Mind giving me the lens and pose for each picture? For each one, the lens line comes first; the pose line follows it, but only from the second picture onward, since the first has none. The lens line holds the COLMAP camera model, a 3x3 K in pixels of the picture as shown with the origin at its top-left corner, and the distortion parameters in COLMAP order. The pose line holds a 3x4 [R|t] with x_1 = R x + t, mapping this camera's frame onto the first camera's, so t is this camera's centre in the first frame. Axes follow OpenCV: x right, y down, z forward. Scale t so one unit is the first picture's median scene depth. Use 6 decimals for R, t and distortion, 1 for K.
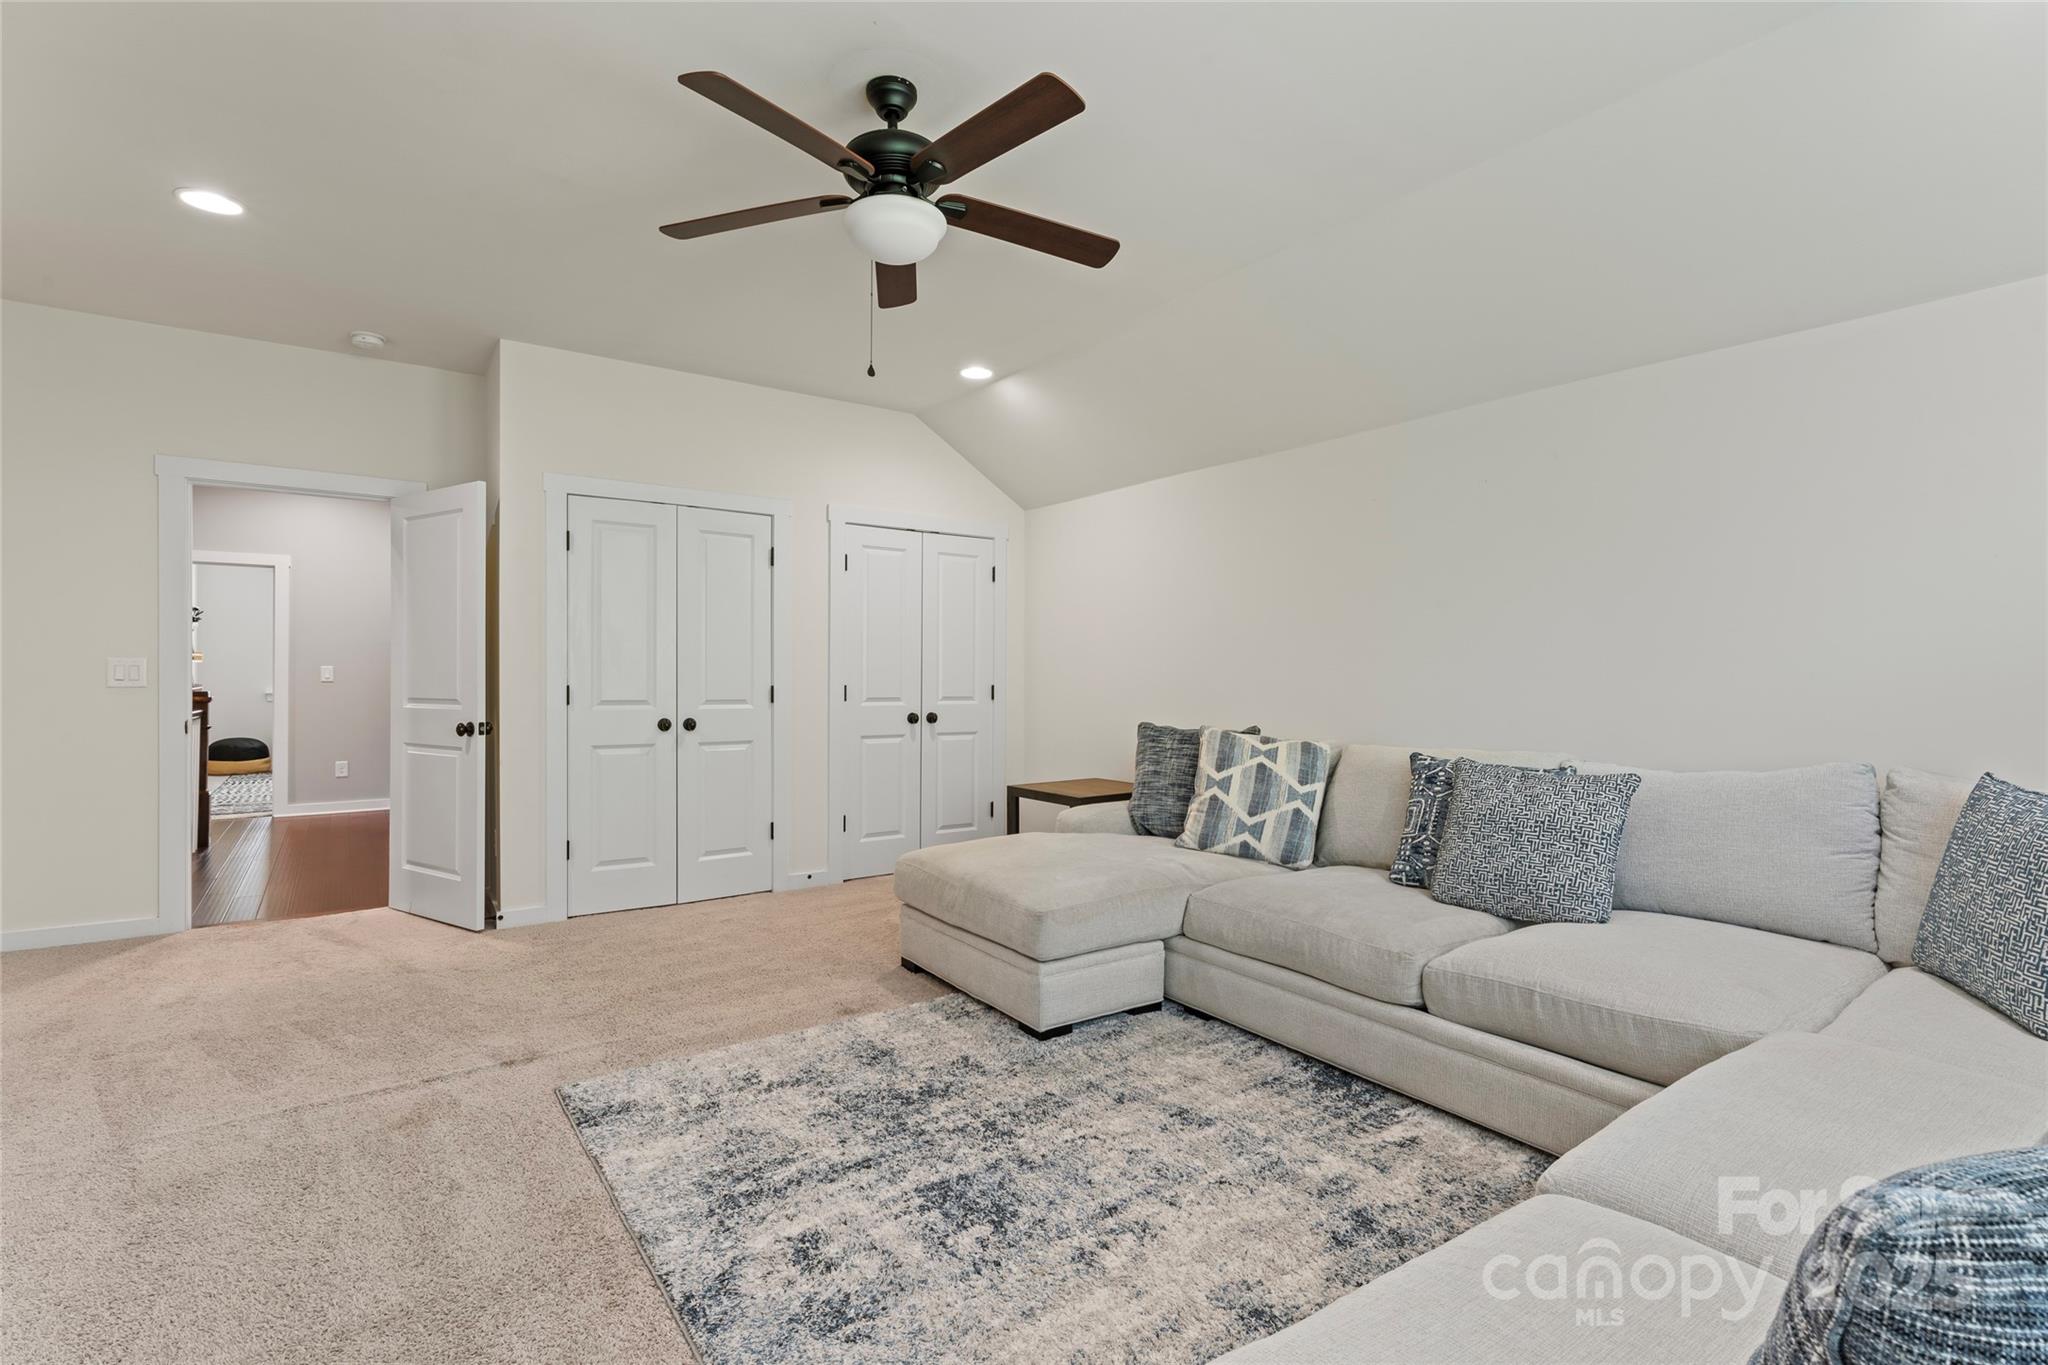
lens RADIAL K [[944.1, 0, 1022.5], [0, 944.1, 684.2], [0, 0, 1]] dist [-0.000192, -0.000001]
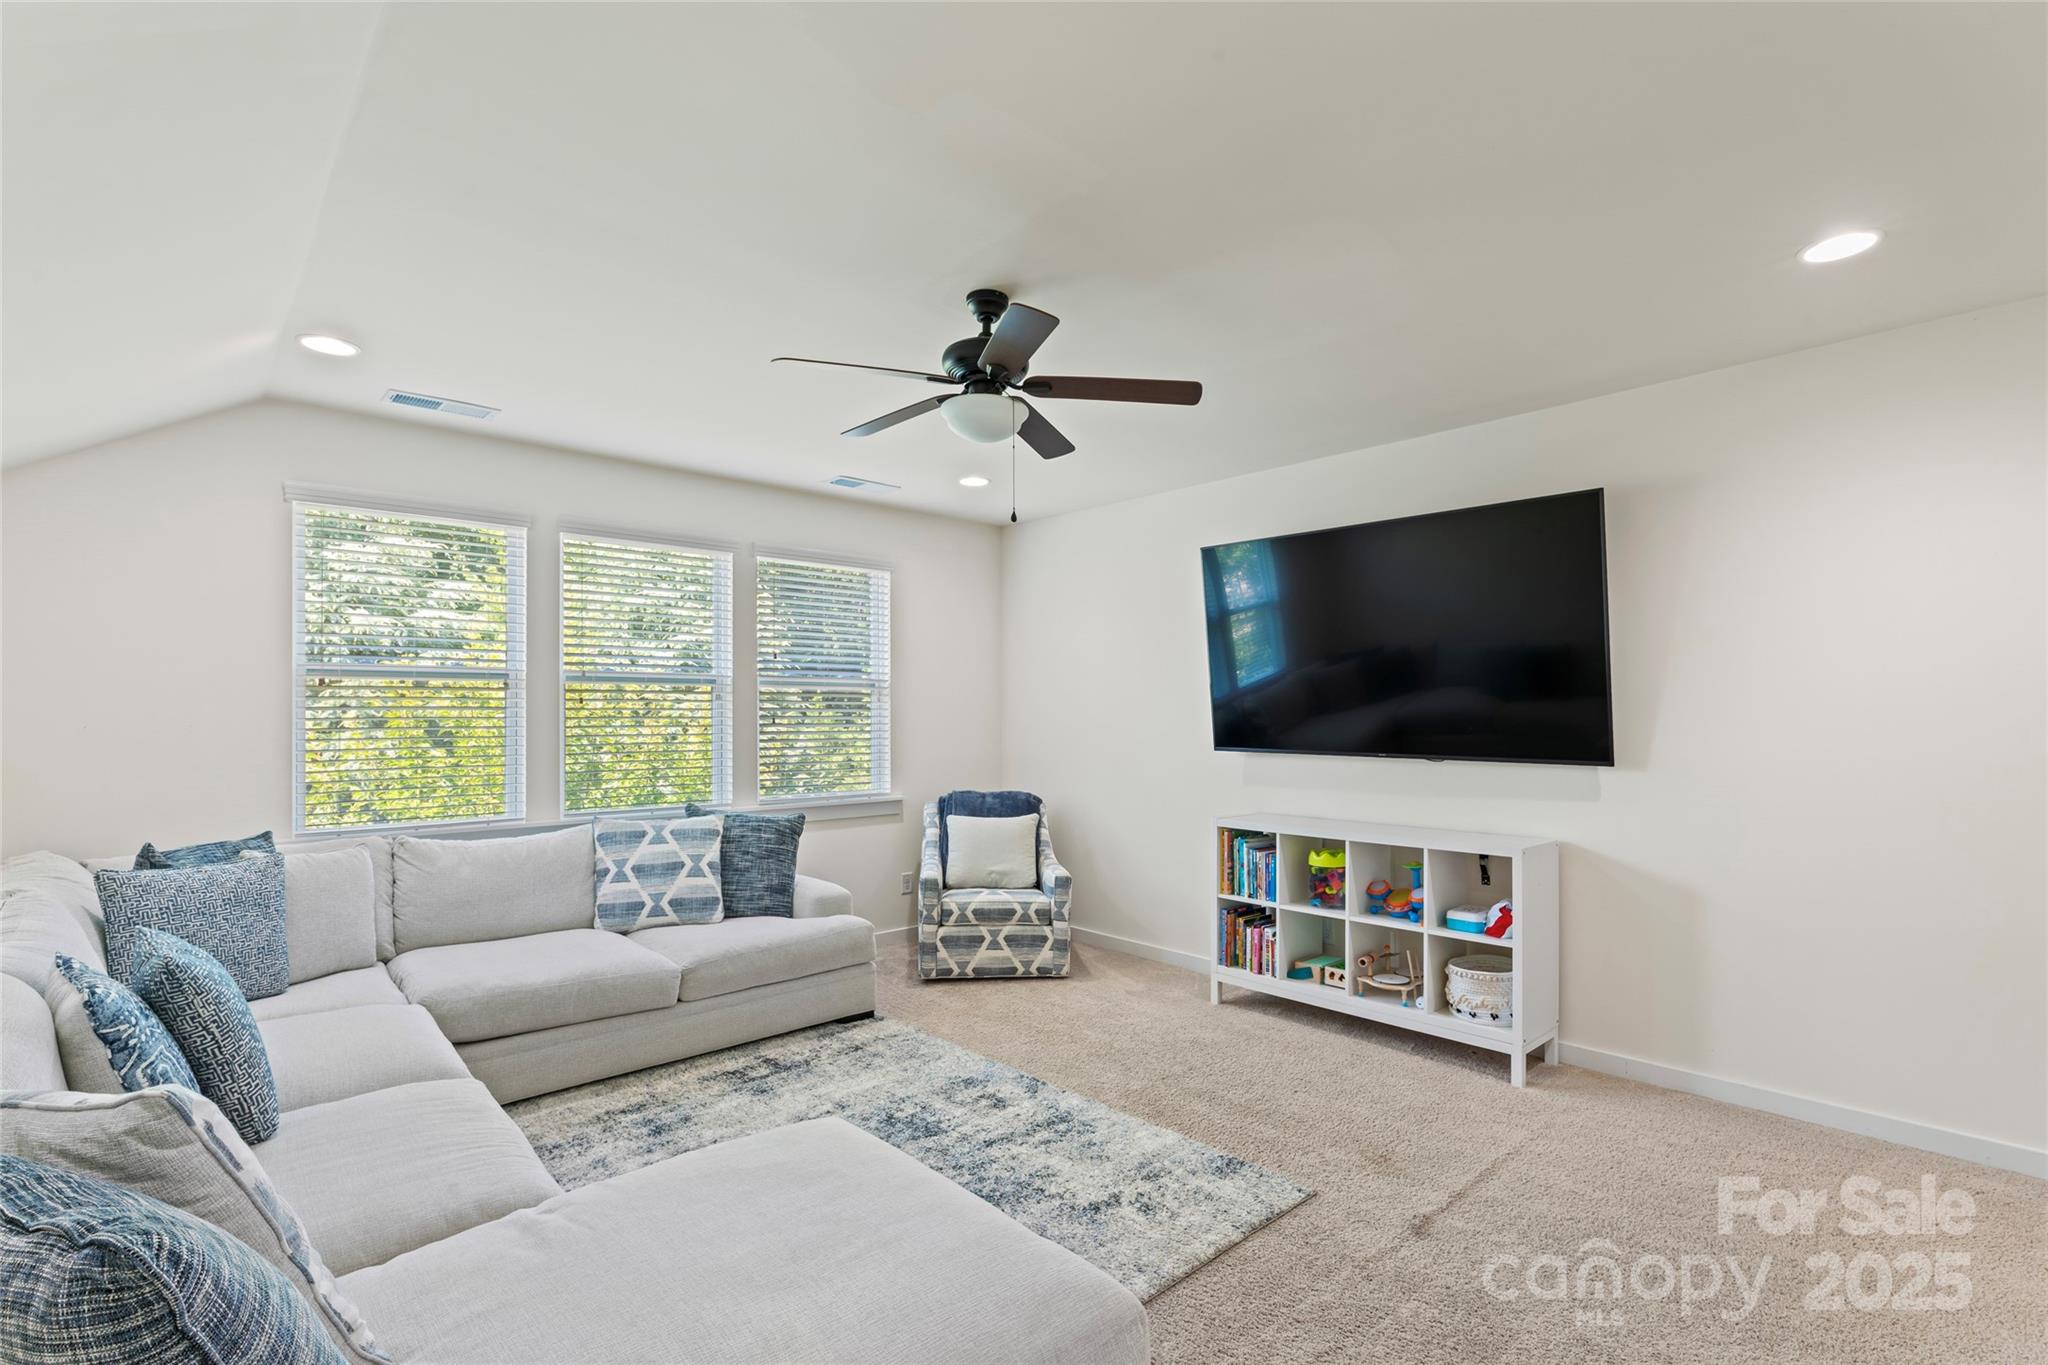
lens RADIAL K [[944.1, 0, 1027.0], [0, 944.1, 696.2], [0, 0, 1]] dist [-0.000192, -0.000001]
pose [[-0.992802, -0.005192, -0.119657, -0.056727], [-0.002928, 0.999814, -0.019087, -0.125894], [0.119734, -0.018599, -0.992632, 2.517678]]
